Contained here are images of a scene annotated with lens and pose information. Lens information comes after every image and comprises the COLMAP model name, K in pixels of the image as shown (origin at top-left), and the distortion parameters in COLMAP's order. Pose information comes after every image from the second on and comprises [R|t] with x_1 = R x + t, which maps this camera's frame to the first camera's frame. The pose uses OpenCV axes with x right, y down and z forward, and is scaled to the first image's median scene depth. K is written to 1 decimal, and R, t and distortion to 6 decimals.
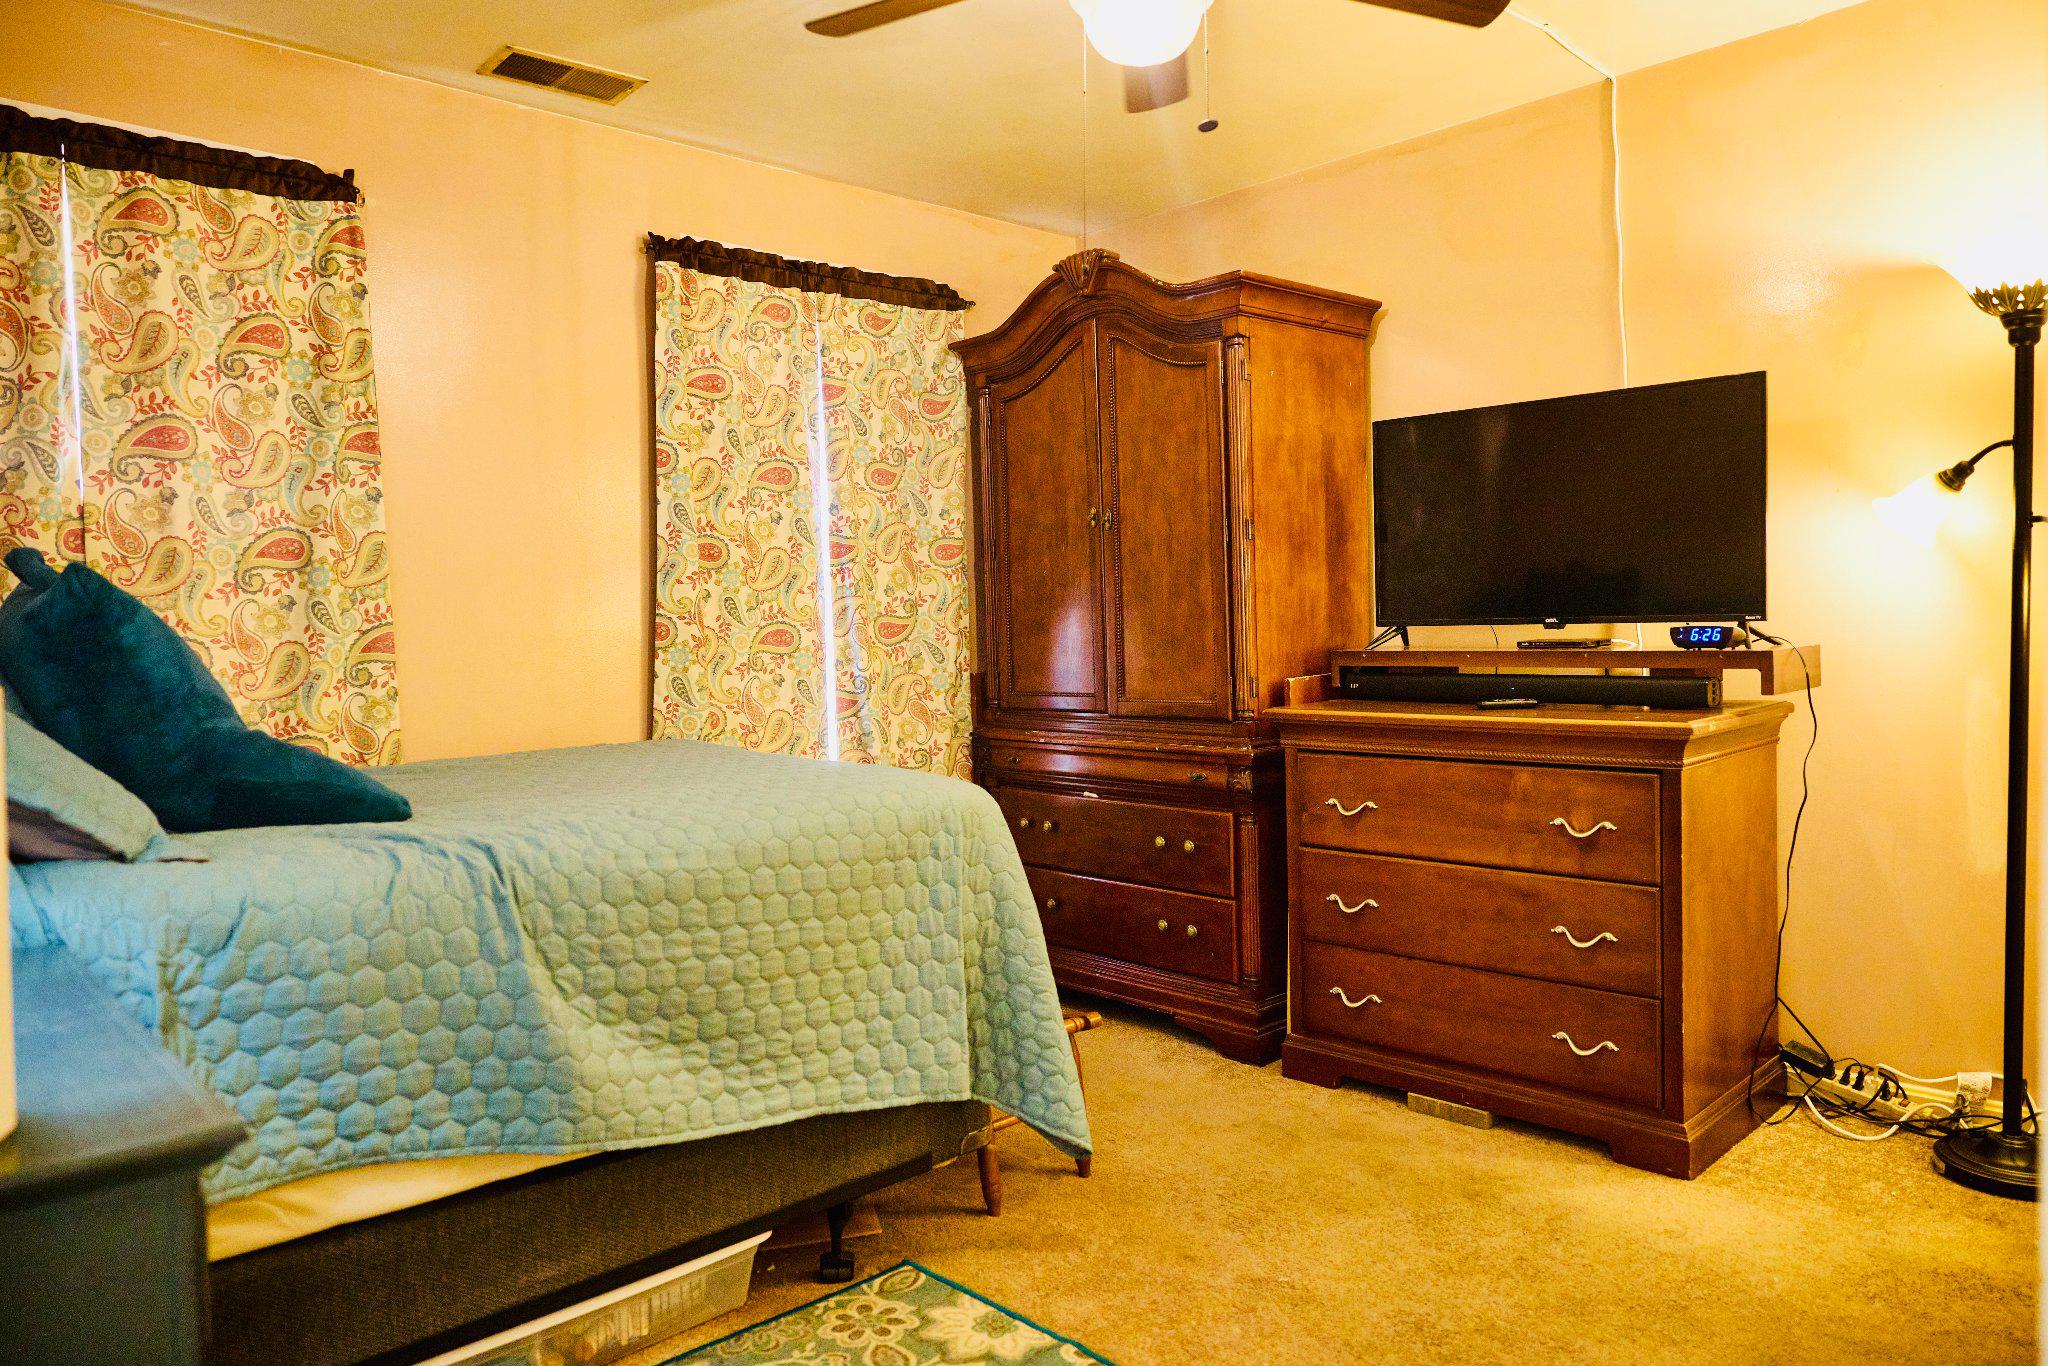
lens RADIAL K [[1398.9, 0, 1016.6], [0, 1398.9, 683.2], [0, 0, 1]] dist [0.001931, -0.000235]
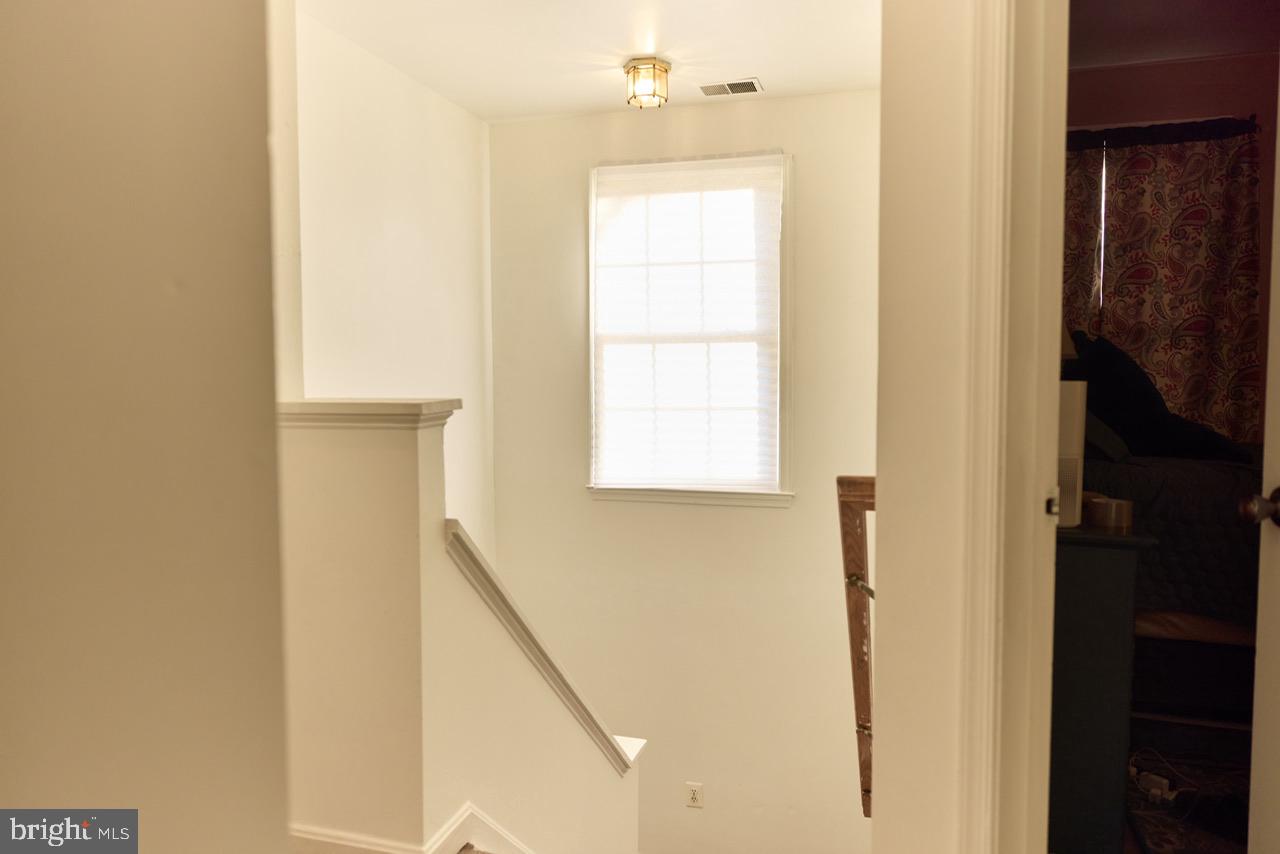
lens RADIAL K [[874.3, 0, 635.4], [0, 874.3, 427.1], [0, 0, 1]] dist [0.001931, -0.000235]
pose [[0.492742, 0.068954, -0.867439, 0.149890], [-0.046467, 0.997518, 0.052899, 0.015316], [0.868934, 0.014242, 0.494723, -0.268328]]
